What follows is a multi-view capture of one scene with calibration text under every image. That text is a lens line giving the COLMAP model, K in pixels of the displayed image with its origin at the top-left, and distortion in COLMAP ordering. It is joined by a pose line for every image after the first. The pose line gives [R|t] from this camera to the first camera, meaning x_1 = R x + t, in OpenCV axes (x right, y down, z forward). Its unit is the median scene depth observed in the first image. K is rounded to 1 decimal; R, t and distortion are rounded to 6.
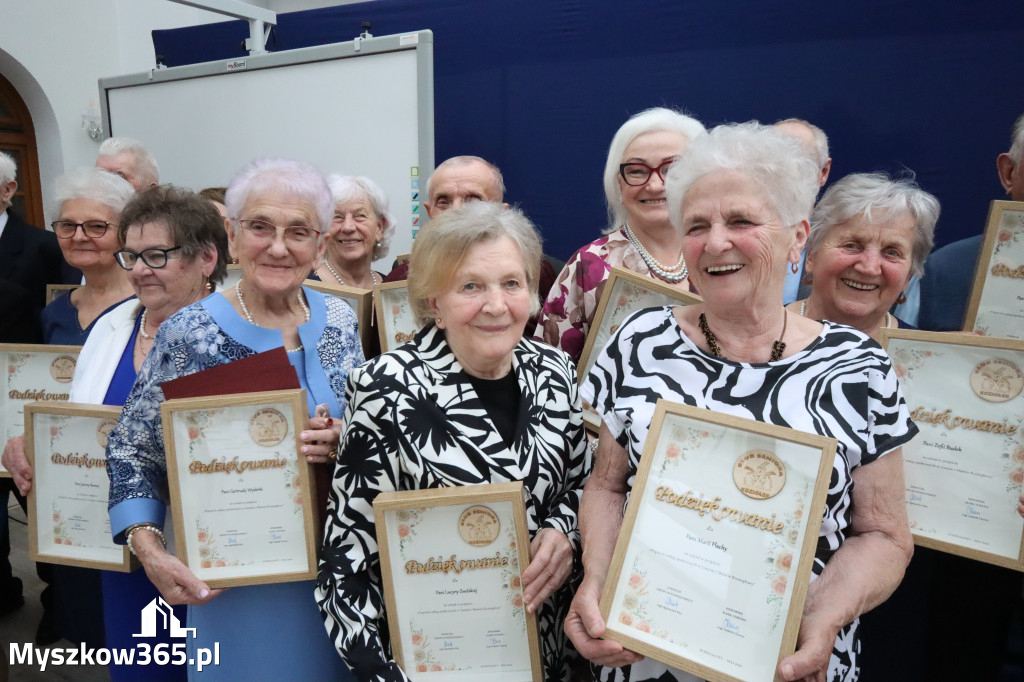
lens RADIAL K [[706.0, 0, 499.7], [0, 706.0, 325.5], [0, 0, 1]] dist [0.014272, 0.004710]
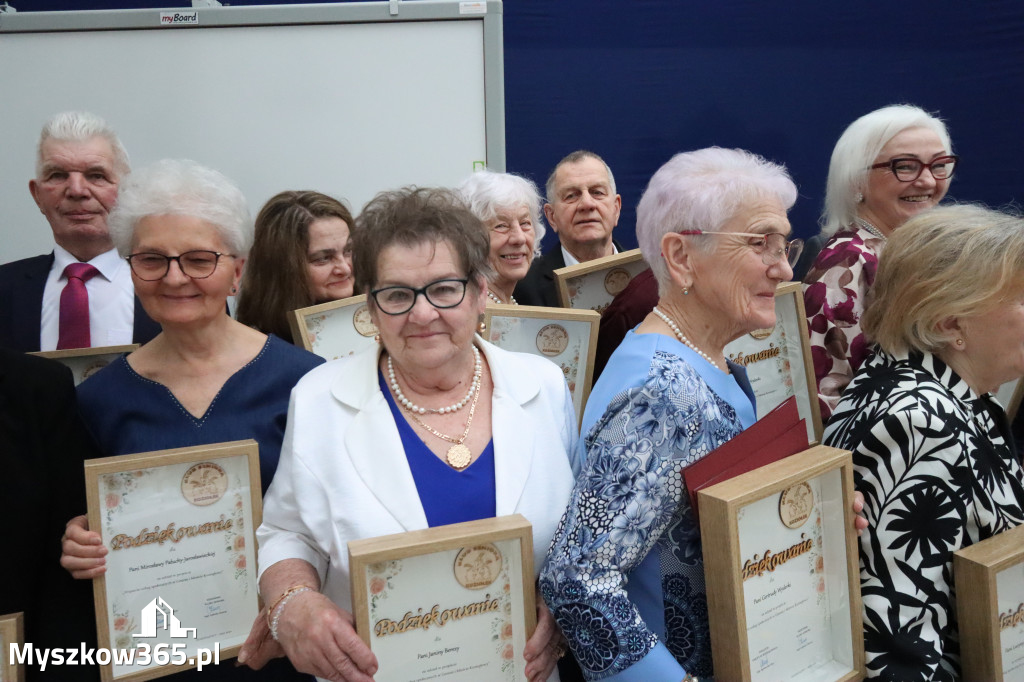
lens RADIAL K [[706.0, 0, 519.8], [0, 706.0, 336.8], [0, 0, 1]] dist [0.014272, 0.004710]
pose [[0.895148, -0.100176, 0.434366, -0.911013], [0.091373, 0.994966, 0.041164, -0.094180], [-0.436303, 0.002842, 0.899795, 0.441235]]
